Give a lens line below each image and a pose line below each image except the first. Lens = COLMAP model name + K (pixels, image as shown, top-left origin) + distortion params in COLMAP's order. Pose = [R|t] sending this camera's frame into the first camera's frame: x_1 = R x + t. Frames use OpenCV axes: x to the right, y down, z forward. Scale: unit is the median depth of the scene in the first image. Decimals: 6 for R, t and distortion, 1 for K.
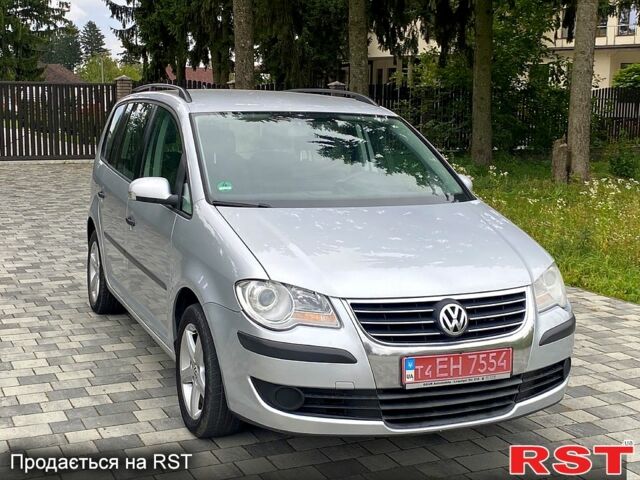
lens RADIAL K [[990.5, 0, 320.0], [0, 990.5, 240.0], [0, 0, 1]] dist [0.019050, -0.009326]
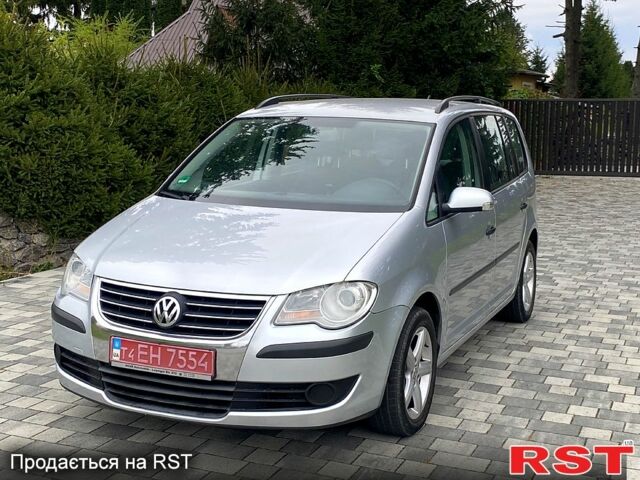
lens RADIAL K [[990.5, 0, 320.0], [0, 990.5, 240.0], [0, 0, 1]] dist [0.019050, -0.009326]
pose [[0.676283, 0.096184, -0.730335, 0.996496], [-0.112053, 0.993334, 0.027061, -0.040512], [0.728069, 0.063535, 0.682553, 0.405002]]
